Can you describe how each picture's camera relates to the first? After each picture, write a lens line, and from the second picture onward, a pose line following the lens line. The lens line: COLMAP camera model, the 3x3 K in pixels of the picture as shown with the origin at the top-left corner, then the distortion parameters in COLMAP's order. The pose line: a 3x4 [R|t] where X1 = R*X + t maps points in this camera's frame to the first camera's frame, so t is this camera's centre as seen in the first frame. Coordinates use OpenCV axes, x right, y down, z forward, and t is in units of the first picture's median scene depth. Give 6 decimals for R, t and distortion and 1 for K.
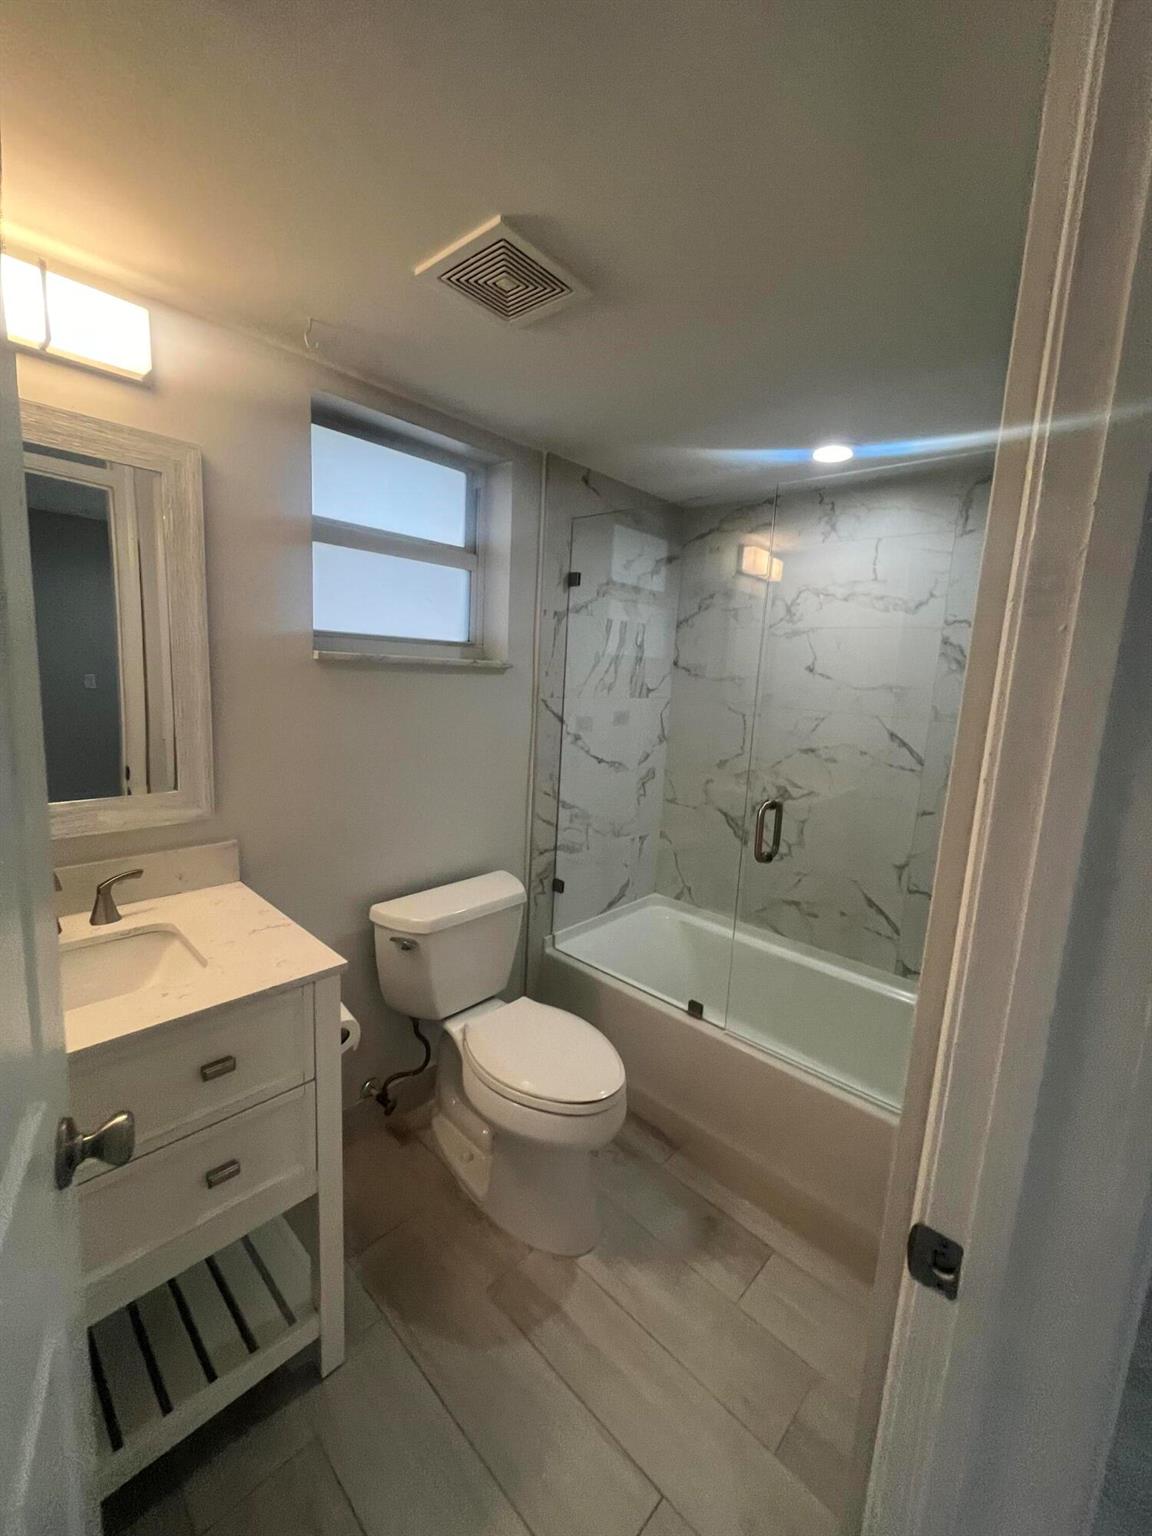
lens RADIAL K [[619.8, 0, 578.8], [0, 619.8, 764.4], [0, 0, 1]] dist [-0.002706, 0.000086]
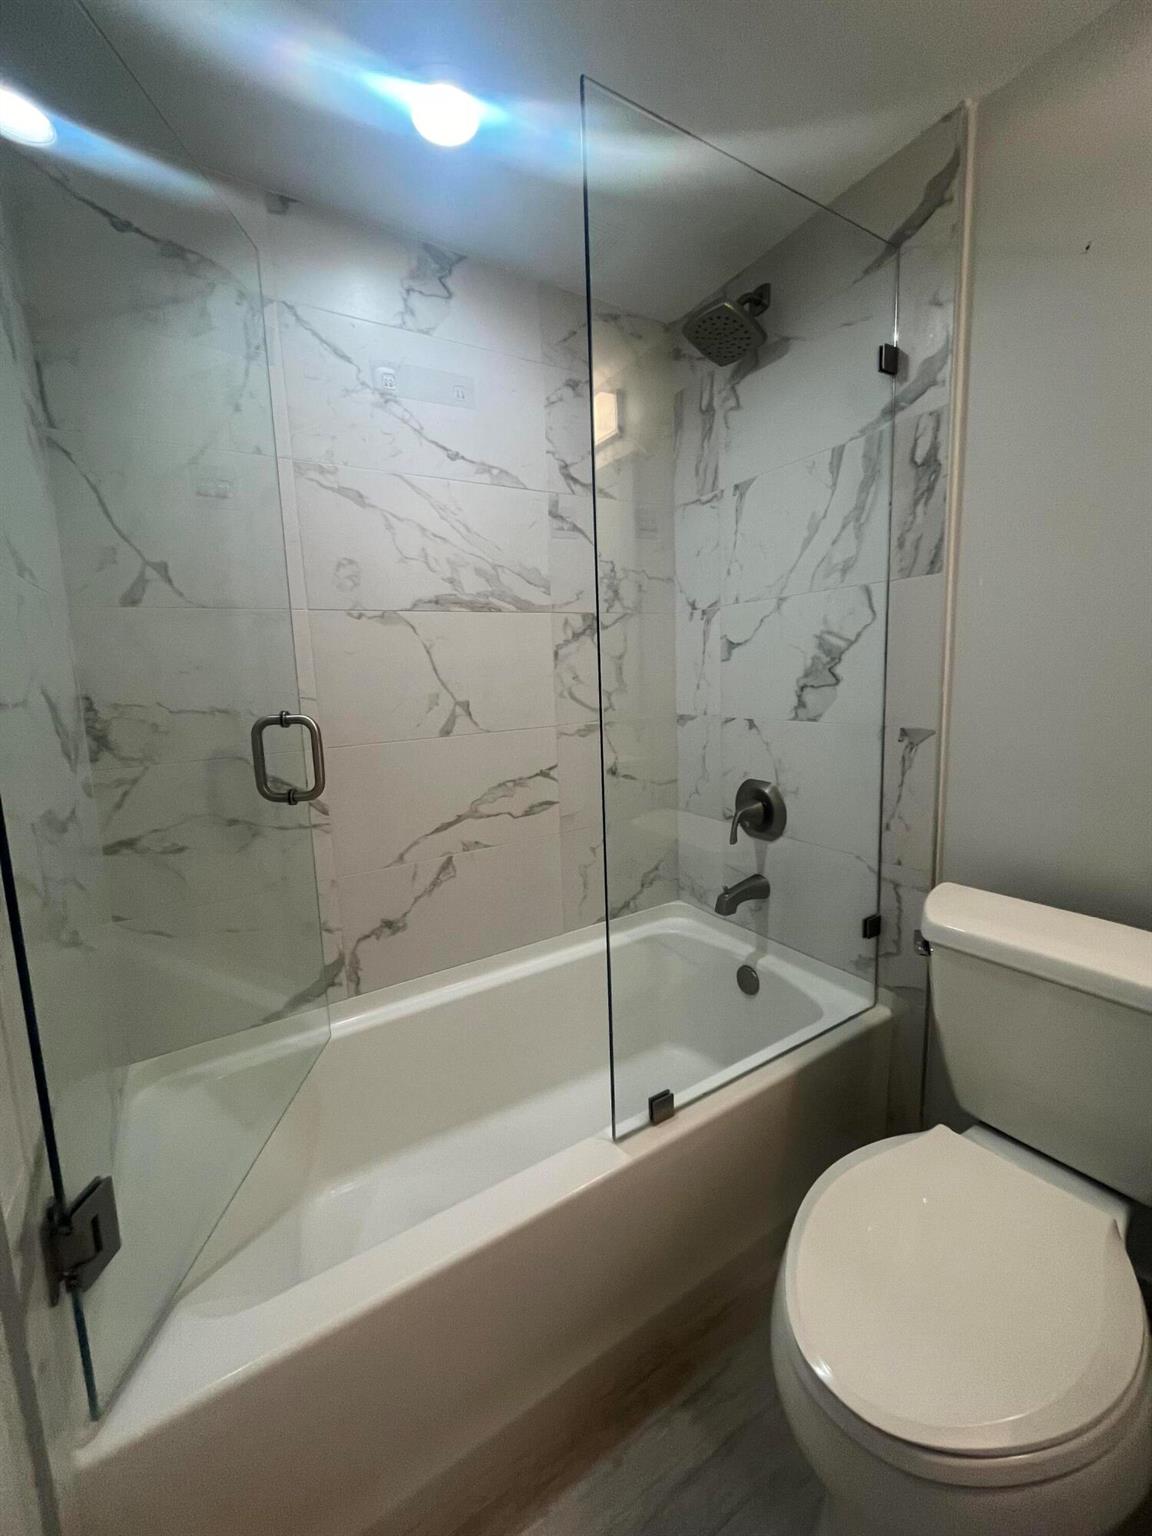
lens RADIAL K [[619.8, 0, 580.2], [0, 619.8, 765.9], [0, 0, 1]] dist [-0.002706, 0.000086]
pose [[-0.259534, 0.092960, -0.961249, 0.831152], [-0.131900, 0.982617, 0.130639, 0.012916], [0.956684, 0.160694, -0.242761, 1.164160]]
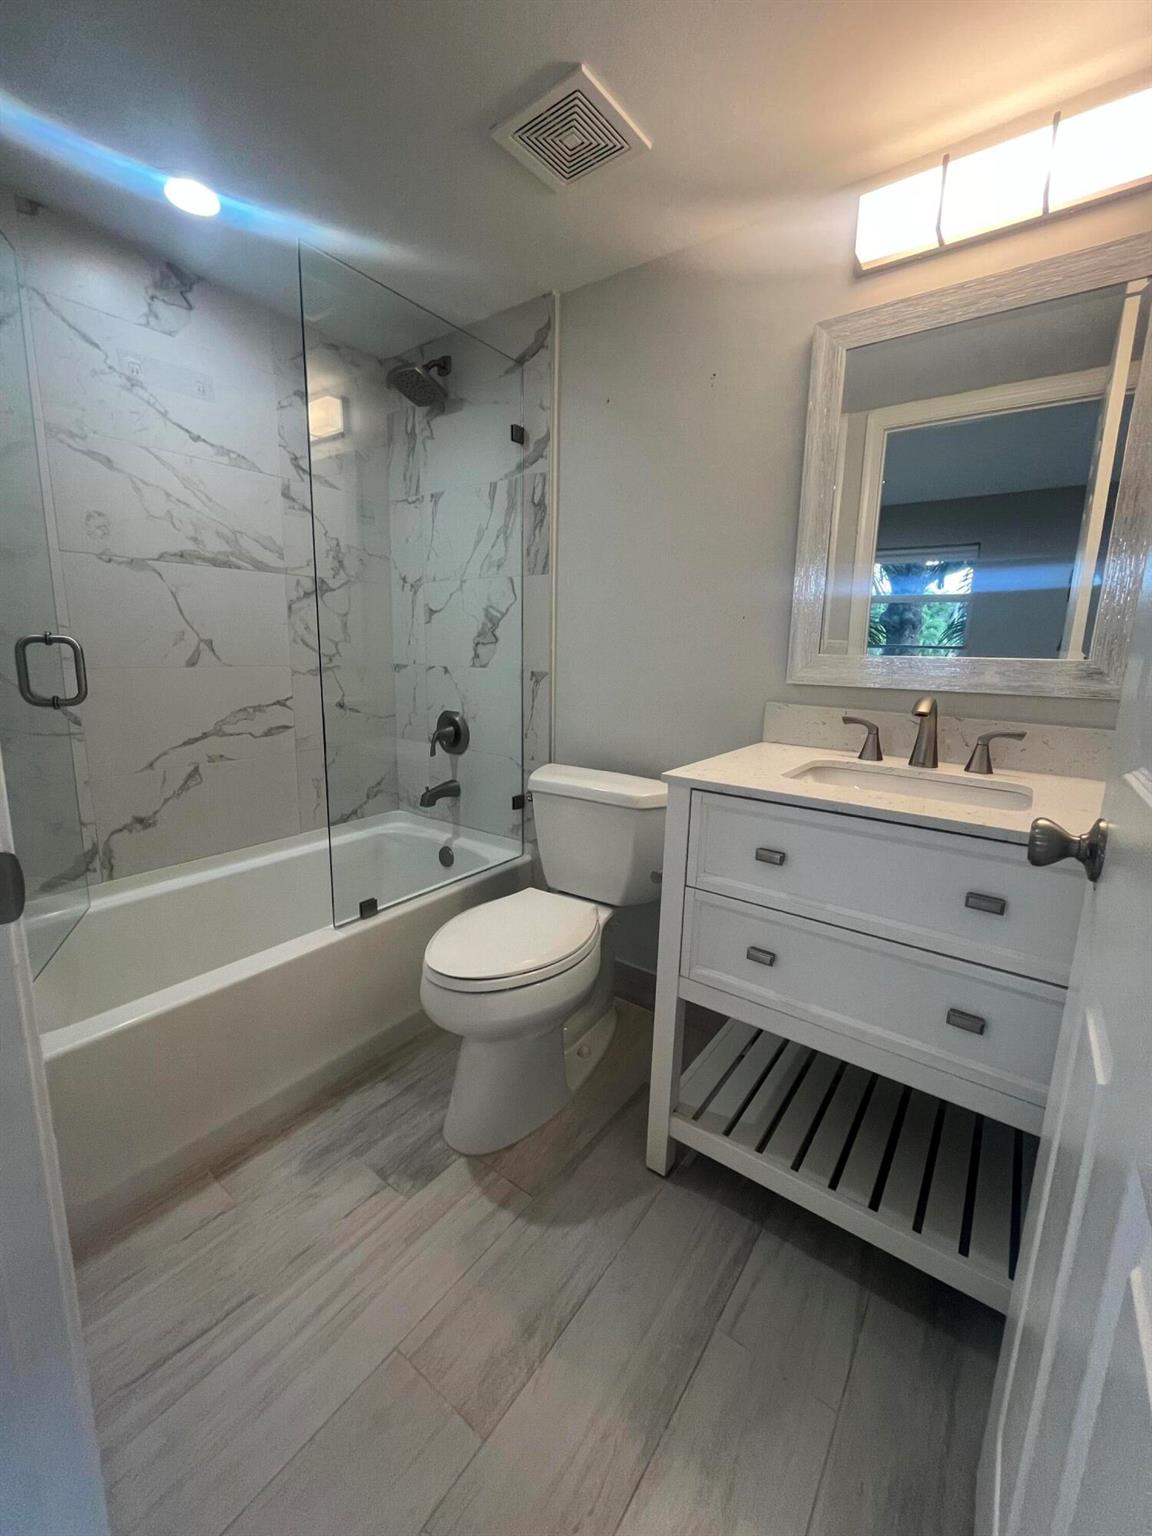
lens RADIAL K [[619.8, 0, 578.9], [0, 619.8, 765.6], [0, 0, 1]] dist [-0.002706, 0.000086]
pose [[0.123807, 0.127211, -0.984119, 1.158816], [-0.171972, 0.979492, 0.104978, 0.046814], [0.977291, 0.156244, 0.143144, 1.279662]]
